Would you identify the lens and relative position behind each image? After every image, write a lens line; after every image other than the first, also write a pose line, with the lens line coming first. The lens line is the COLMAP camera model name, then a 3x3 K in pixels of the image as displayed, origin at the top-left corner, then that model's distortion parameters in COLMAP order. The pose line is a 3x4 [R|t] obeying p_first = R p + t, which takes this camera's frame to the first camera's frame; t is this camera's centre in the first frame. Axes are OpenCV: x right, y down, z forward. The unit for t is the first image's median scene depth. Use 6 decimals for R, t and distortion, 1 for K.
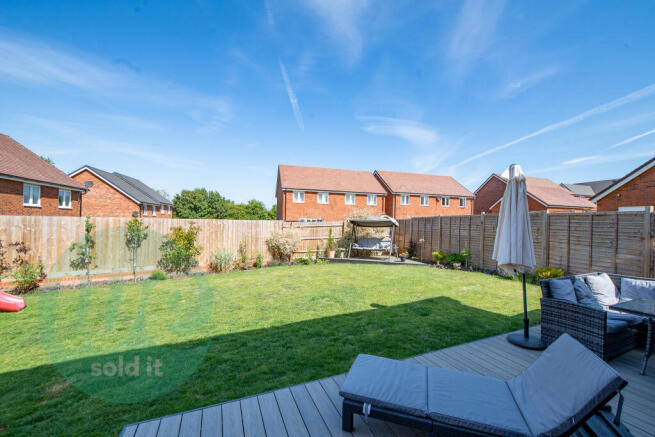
lens RADIAL K [[265.1, 0, 337.8], [0, 265.1, 218.9], [0, 0, 1]] dist [-0.013283, -0.000119]
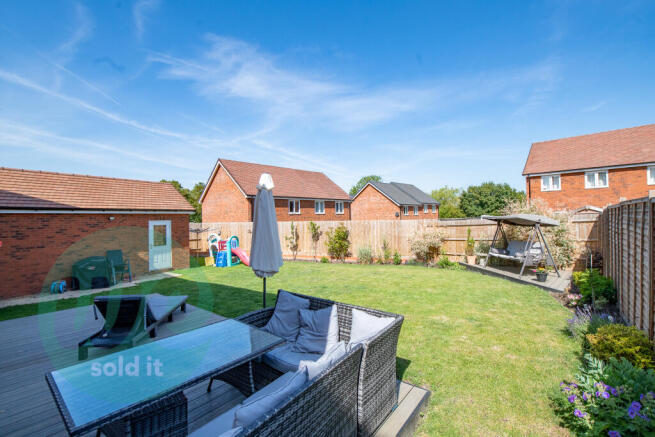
lens RADIAL K [[286.9, 0, 330.5], [0, 286.9, 212.8], [0, 0, 1]] dist [-0.001569, -0.010460]
pose [[0.460070, -0.040826, -0.886944, 0.609875], [0.035756, 0.998984, -0.027437, -0.002360], [0.887162, -0.019091, 0.461062, 0.237227]]
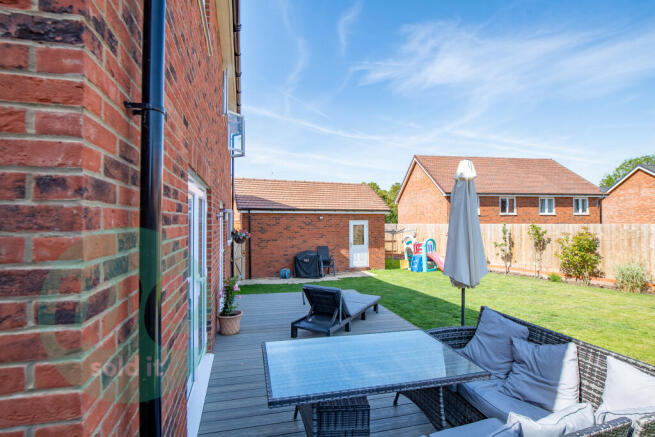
lens RADIAL K [[315.8, 0, 322.7], [0, 315.8, 215.7], [0, 0, 1]] dist [-0.009529, -0.000624]
pose [[-0.177861, -0.036314, -0.983385, 0.593929], [0.012250, 0.999160, -0.039113, 0.002401], [0.983979, -0.019003, -0.177267, 0.245151]]
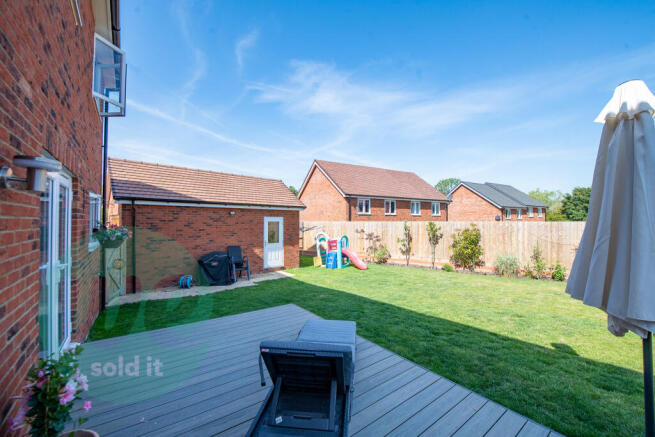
lens RADIAL K [[264.9, 0, 324.9], [0, 264.9, 215.4], [0, 0, 1]] dist [-0.020263, -0.000071]
pose [[0.209999, -0.040086, -0.976879, 0.330937], [0.012414, 0.999188, -0.038333, 0.008300], [0.977623, -0.004077, 0.210326, 0.143056]]
